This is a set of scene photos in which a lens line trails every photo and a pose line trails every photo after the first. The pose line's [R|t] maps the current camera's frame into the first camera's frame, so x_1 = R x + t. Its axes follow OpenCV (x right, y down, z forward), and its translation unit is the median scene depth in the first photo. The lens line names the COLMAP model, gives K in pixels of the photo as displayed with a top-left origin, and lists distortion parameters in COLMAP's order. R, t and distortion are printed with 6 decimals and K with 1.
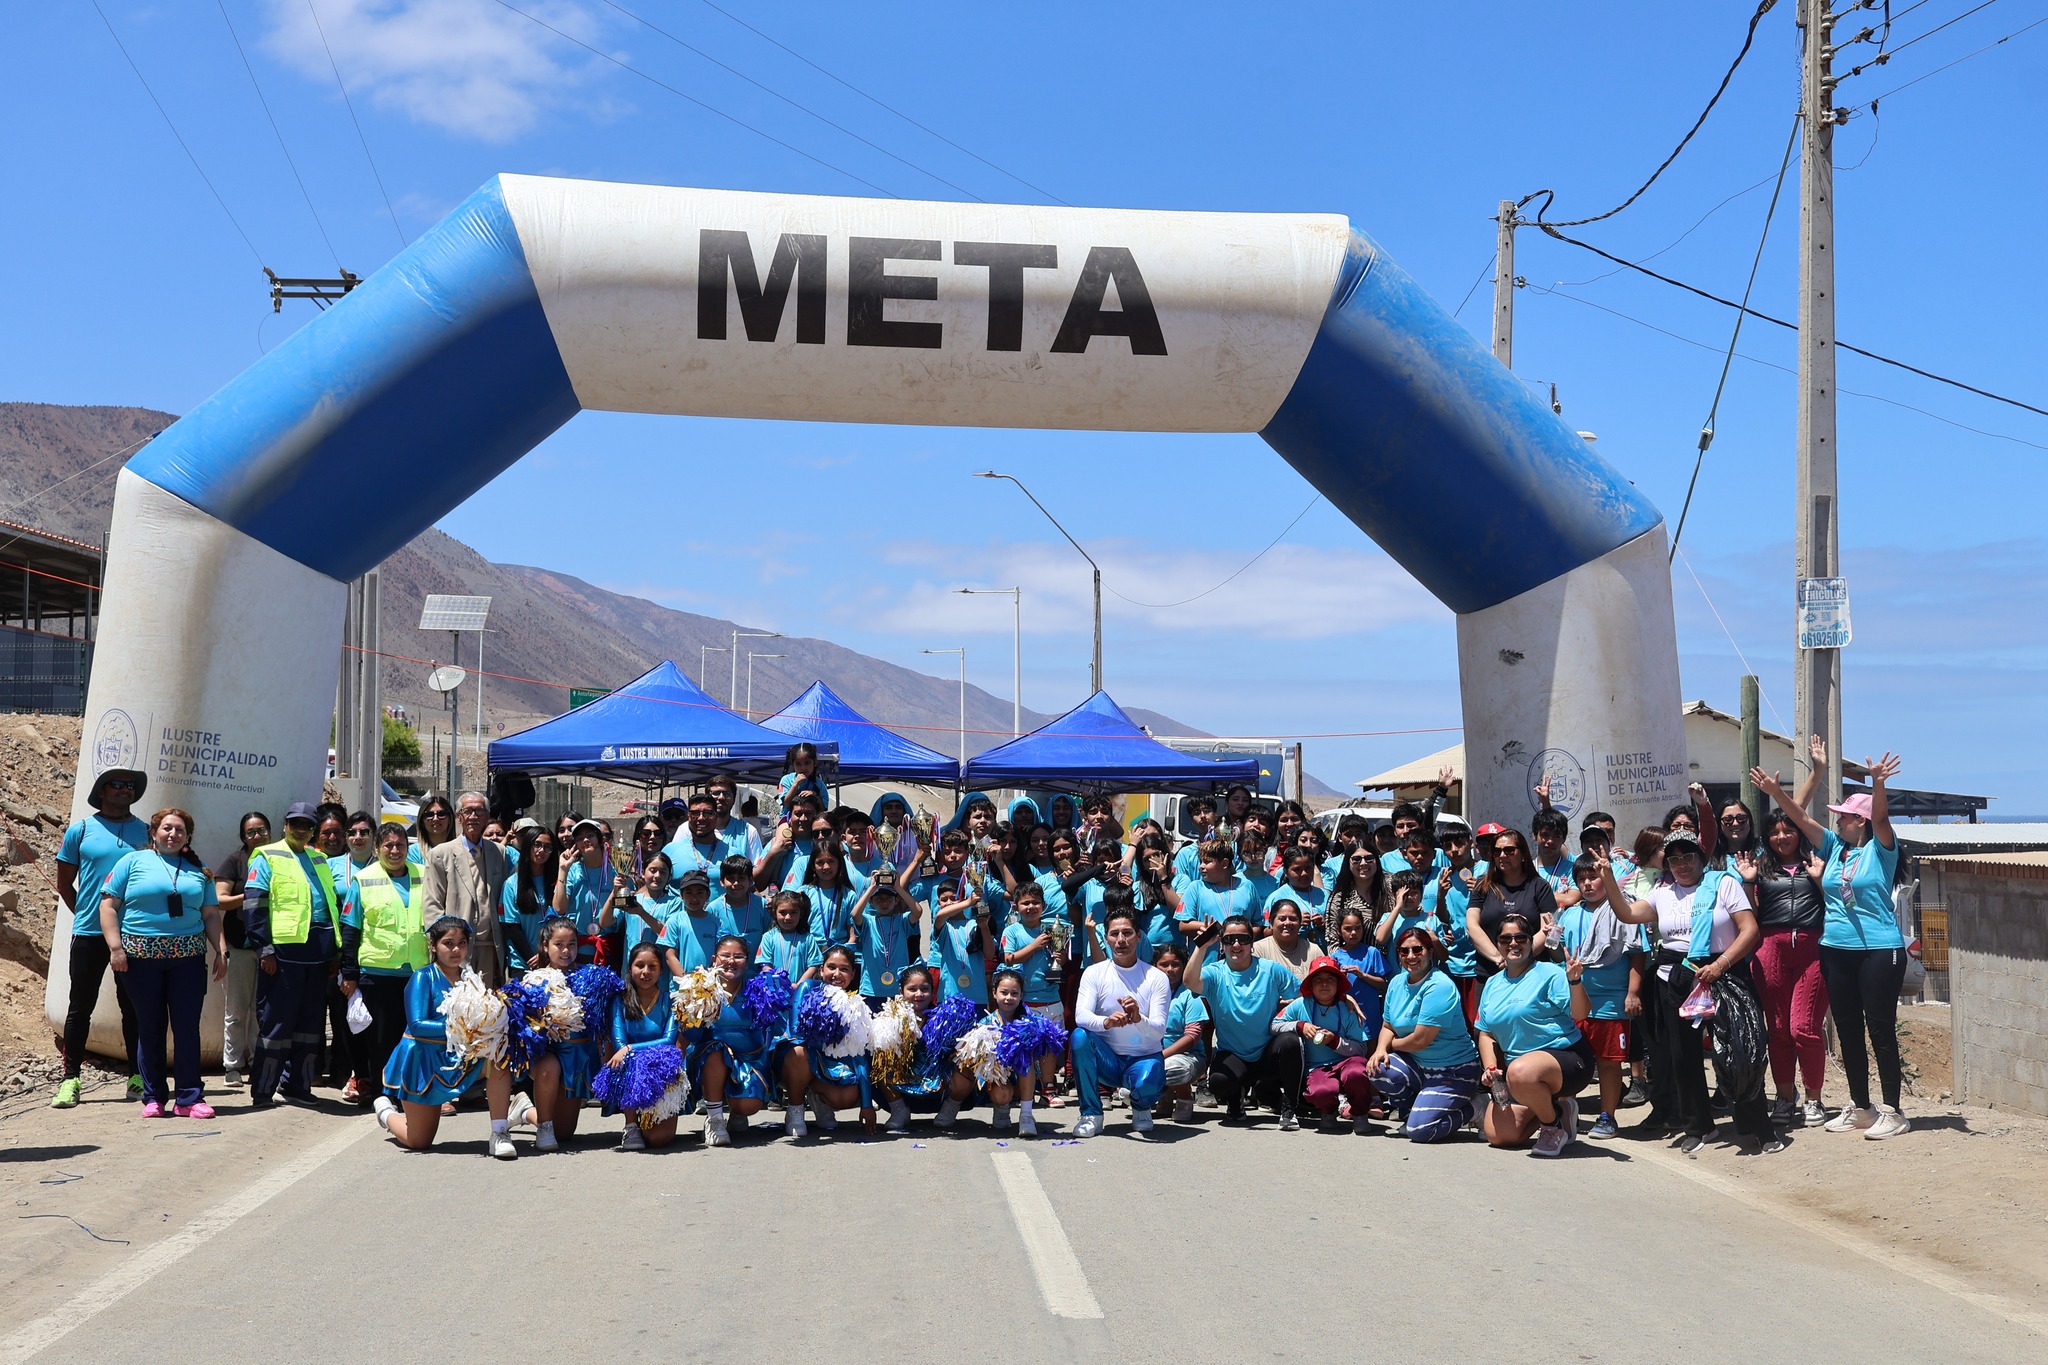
lens RADIAL K [[2196.3, 0, 1025.8], [0, 2196.3, 674.0], [0, 0, 1]] dist [0.007986, 0.000000]
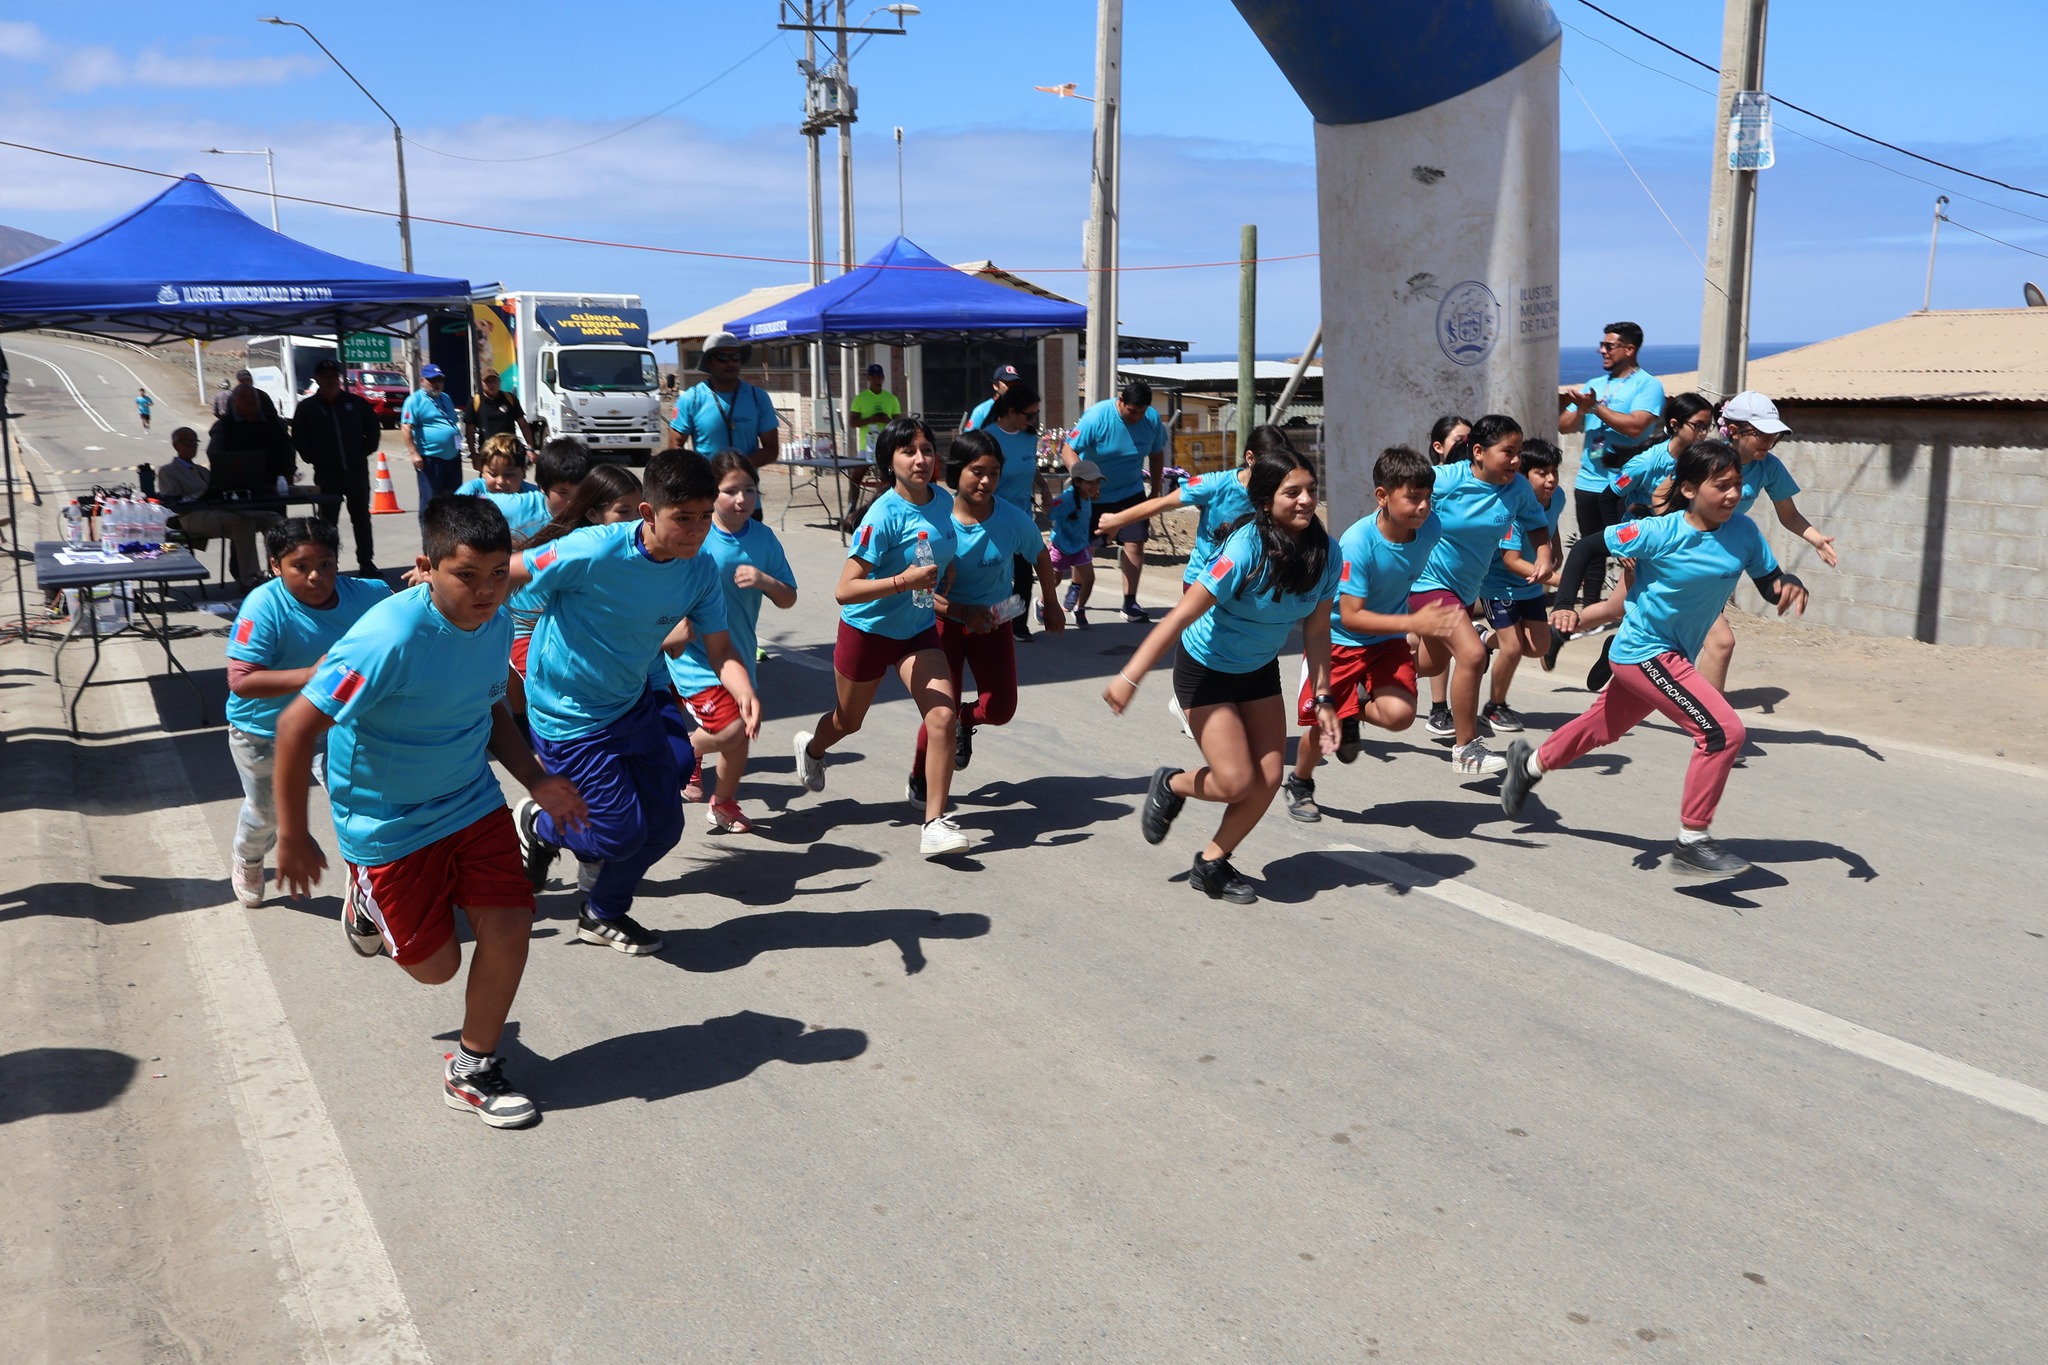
lens RADIAL K [[1730.3, 0, 1003.9], [0, 1730.3, 657.7], [0, 0, 1]] dist [0.014284, -0.016861]
pose [[0.905139, -0.089585, 0.415570, -0.194960], [-0.007975, 0.973794, 0.227291, 0.019610], [-0.425041, -0.209044, 0.880705, 0.341918]]
